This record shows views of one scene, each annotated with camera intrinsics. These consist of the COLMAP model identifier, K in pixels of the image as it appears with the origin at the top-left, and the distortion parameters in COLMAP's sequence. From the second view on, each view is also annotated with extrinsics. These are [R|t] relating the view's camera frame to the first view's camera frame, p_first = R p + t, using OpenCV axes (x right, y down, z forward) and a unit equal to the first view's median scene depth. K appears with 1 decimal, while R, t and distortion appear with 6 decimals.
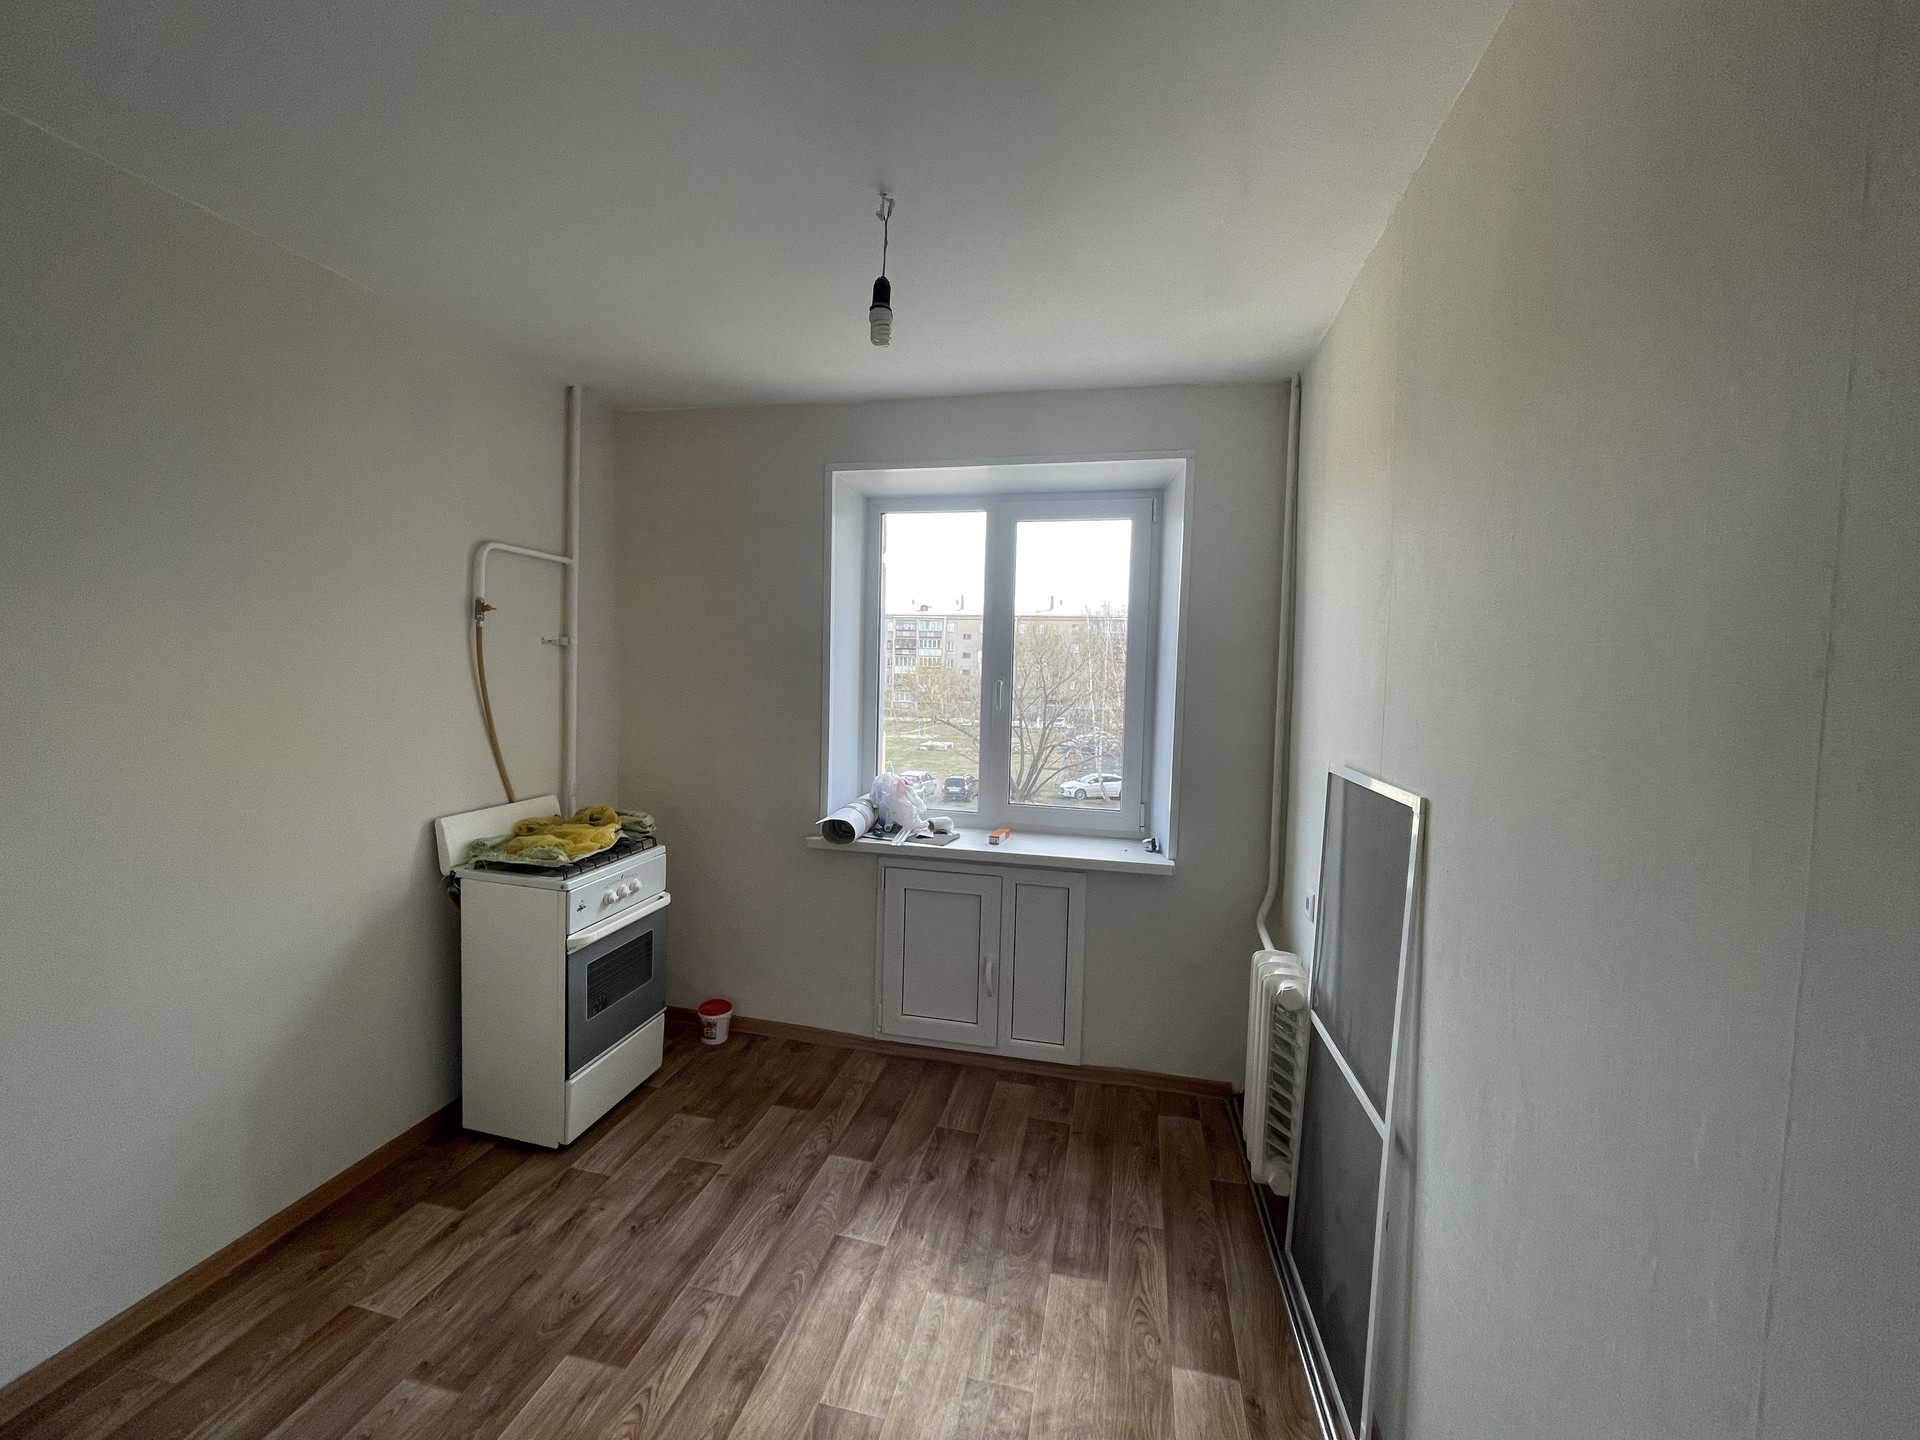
lens RADIAL K [[780.2, 0, 948.1], [0, 780.2, 709.2], [0, 0, 1]] dist [0.006681, 0.000243]
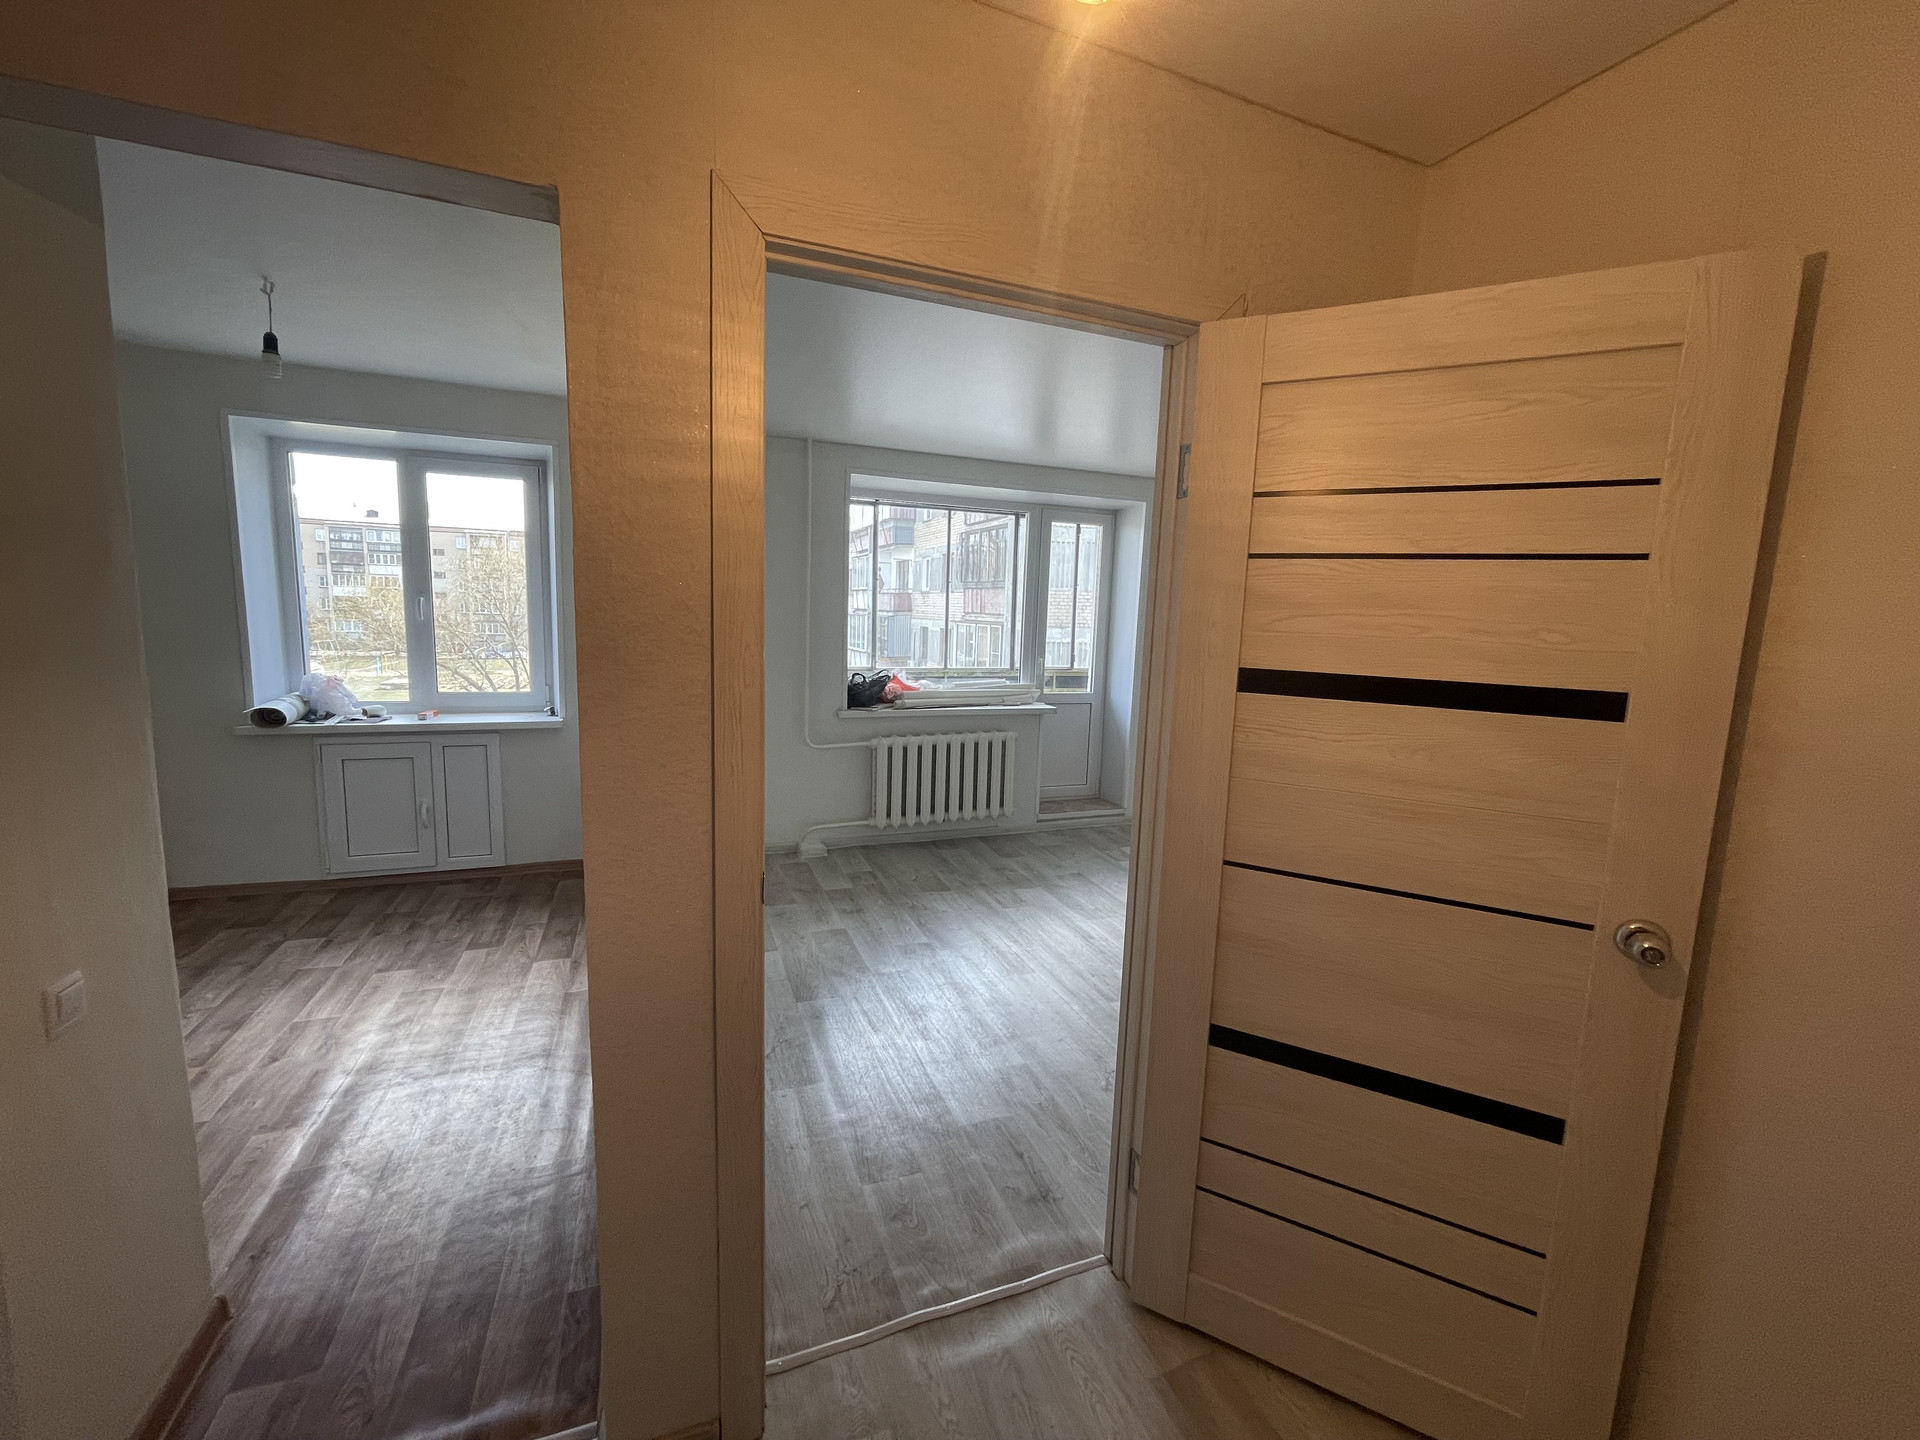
lens RADIAL K [[780.2, 0, 945.9], [0, 780.2, 718.7], [0, 0, 1]] dist [0.006681, 0.000243]
pose [[0.831577, -0.070414, 0.550929, 0.065645], [0.012929, 0.994117, 0.107542, 0.037359], [-0.555260, -0.082306, 0.827594, -0.610175]]
